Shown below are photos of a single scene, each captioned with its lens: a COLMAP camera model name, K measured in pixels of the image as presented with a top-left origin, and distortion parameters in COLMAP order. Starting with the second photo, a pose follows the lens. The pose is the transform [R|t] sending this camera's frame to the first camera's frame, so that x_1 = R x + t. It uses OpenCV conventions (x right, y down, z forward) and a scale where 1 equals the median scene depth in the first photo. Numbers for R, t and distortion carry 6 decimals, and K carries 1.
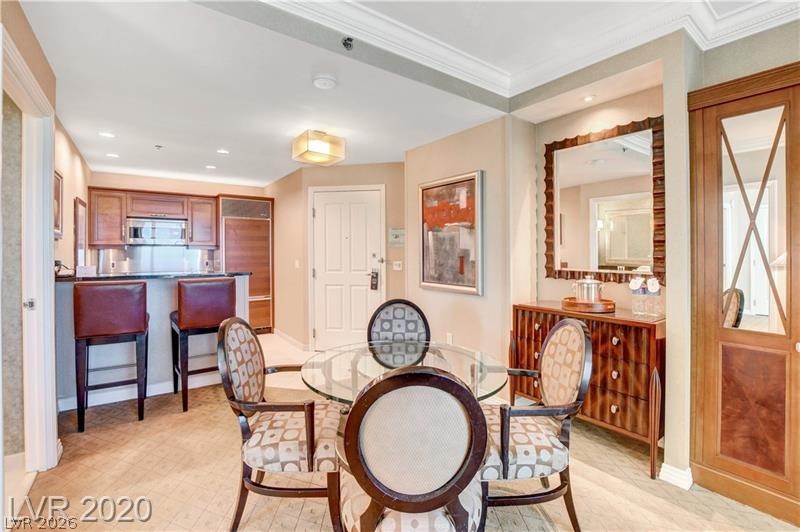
lens RADIAL K [[361.6, 0, 399.9], [0, 361.6, 251.1], [0, 0, 1]] dist [-0.038595, 0.001285]
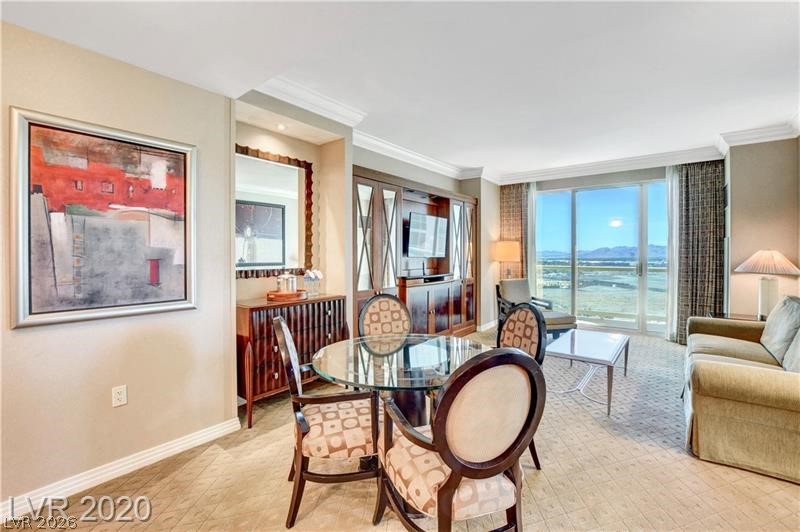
lens RADIAL K [[349.1, 0, 400.3], [0, 349.1, 255.9], [0, 0, 1]] dist [-0.028284, 0.001080]
pose [[-0.277759, -0.005149, 0.960637, -0.561344], [0.002250, 0.999979, 0.006011, 0.005898], [-0.960648, 0.003831, -0.277742, 0.724777]]
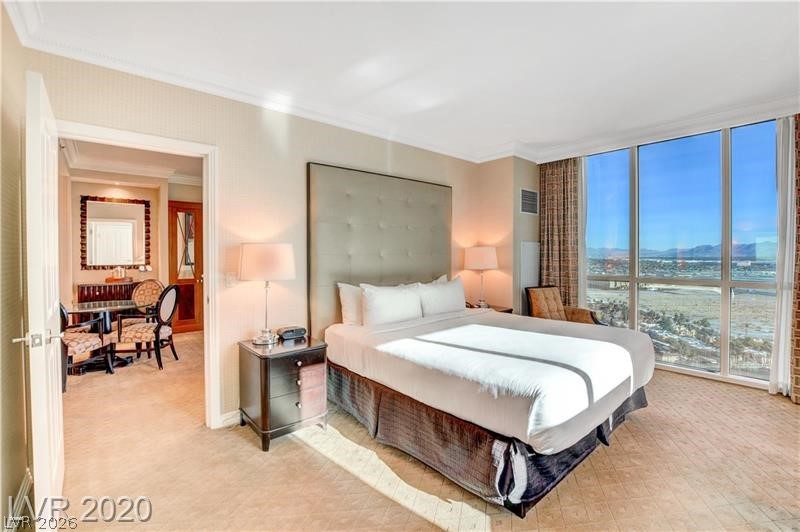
lens RADIAL K [[349.1, 0, 400.3], [0, 349.1, 255.9], [0, 0, 1]] dist [-0.028284, 0.001080]
pose [[-0.092203, -0.011676, 0.995672, -1.284626], [0.000704, 0.999930, 0.011791, -0.013245], [-0.995740, 0.001788, -0.092188, -0.383562]]
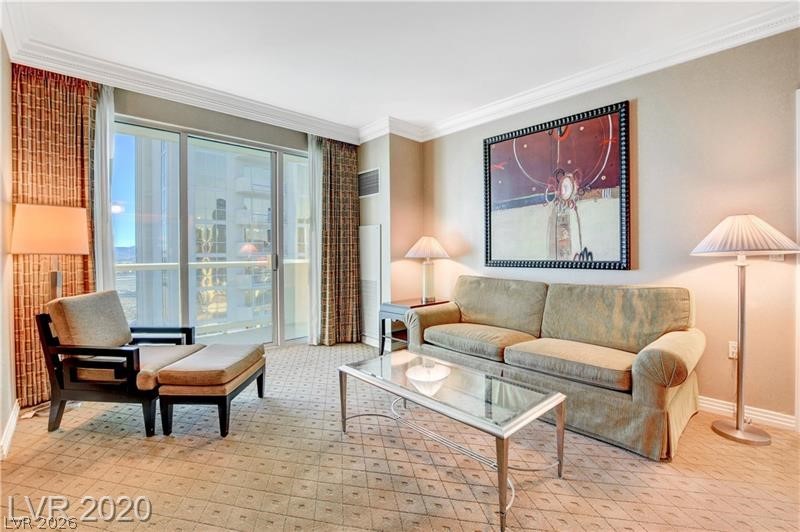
lens RADIAL K [[358.3, 0, 398.5], [0, 358.3, 257.0], [0, 0, 1]] dist [-0.028578, 0.001614]
pose [[-0.991210, 0.006769, -0.132123, 0.393203], [0.005231, 0.999915, 0.011984, 0.048068], [0.132192, 0.011188, -0.991161, 0.520114]]
